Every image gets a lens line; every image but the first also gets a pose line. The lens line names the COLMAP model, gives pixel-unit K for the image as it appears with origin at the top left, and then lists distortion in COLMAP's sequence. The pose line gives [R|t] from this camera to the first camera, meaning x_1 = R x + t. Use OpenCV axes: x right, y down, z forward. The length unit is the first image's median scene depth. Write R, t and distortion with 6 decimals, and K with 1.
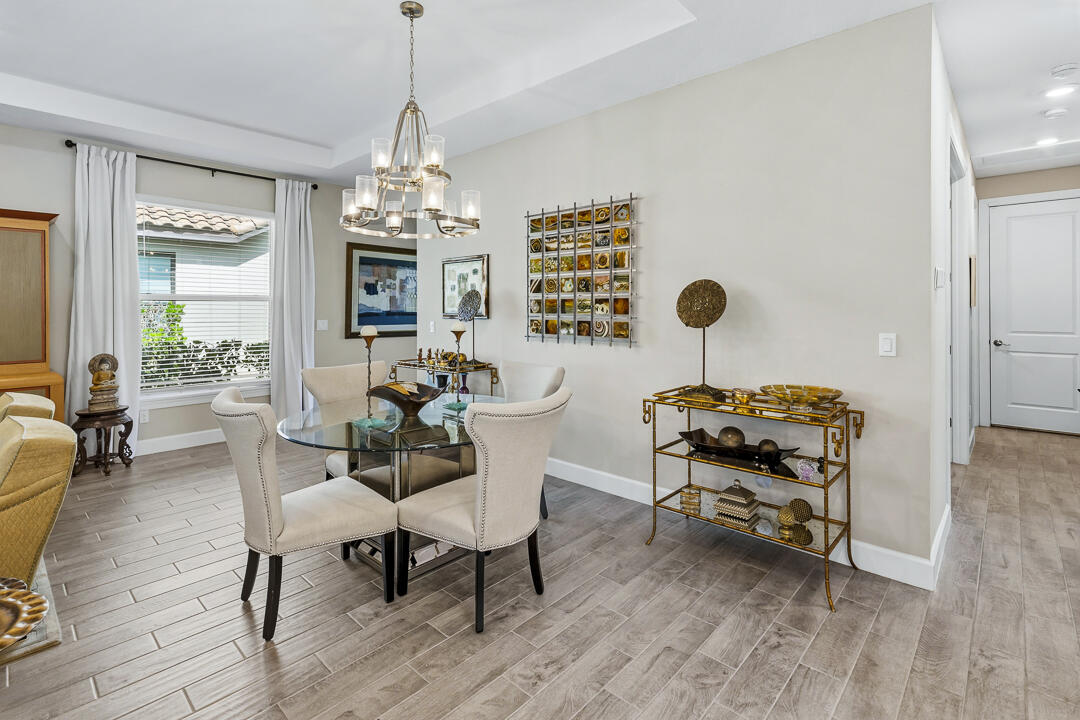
lens RADIAL K [[508.2, 0, 539.0], [0, 508.2, 304.3], [0, 0, 1]] dist [0.005411, 0.000017]
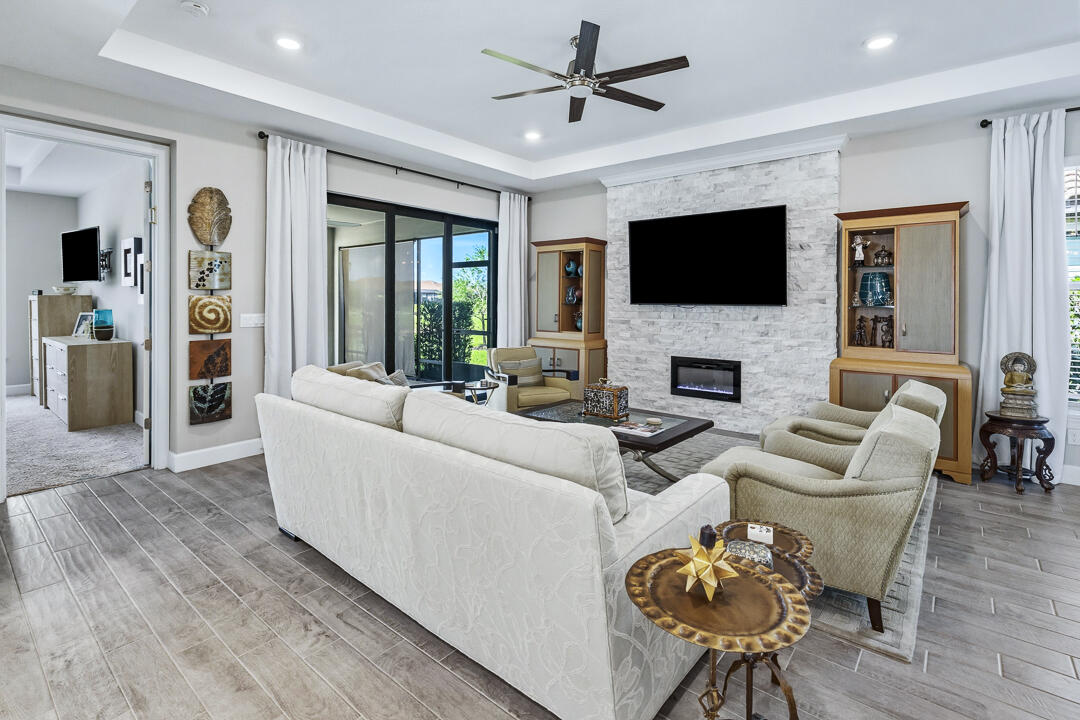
lens RADIAL K [[508.2, 0, 539.0], [0, 508.2, 304.3], [0, 0, 1]] dist [0.005411, 0.000017]
pose [[0.055432, 0.011017, -0.998402, -0.030992], [0.003132, 0.999932, 0.011208, 0.002781], [0.998458, -0.003748, 0.055393, 0.139440]]
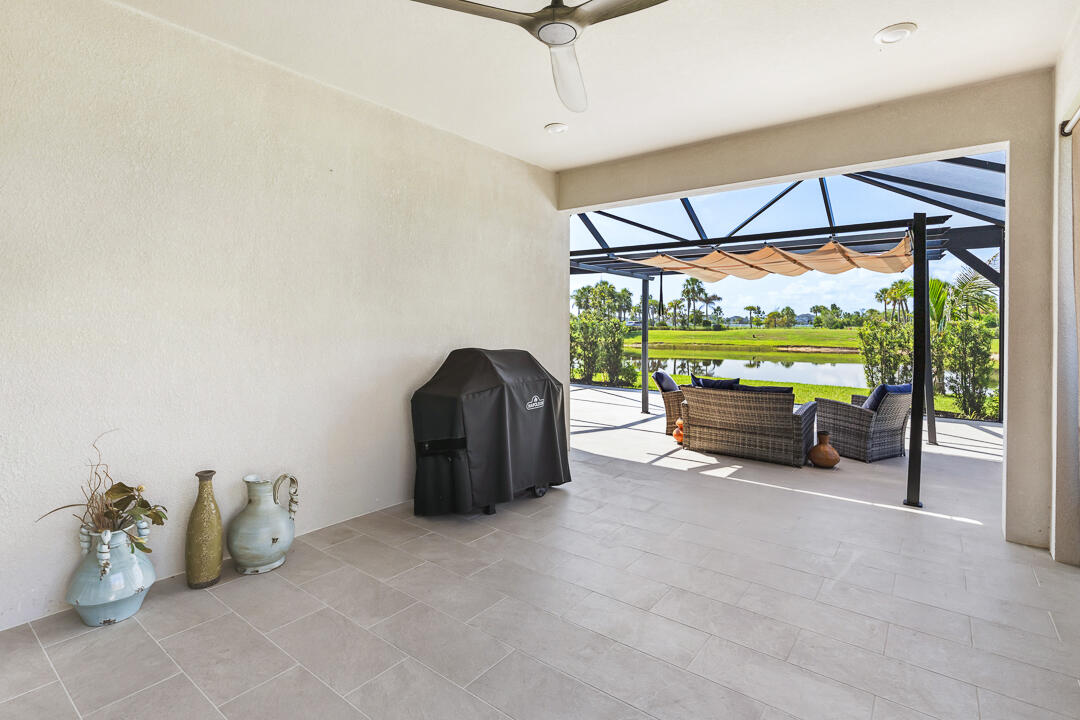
lens RADIAL K [[520.7, 0, 539.3], [0, 520.7, 325.4], [0, 0, 1]] dist [-0.001124, -0.000435]
pose [[-0.995996, -0.002832, -0.089352, -1.809055], [-0.002642, 0.999994, -0.002238, 0.027513], [0.089358, -0.001993, -0.995998, -0.050423]]
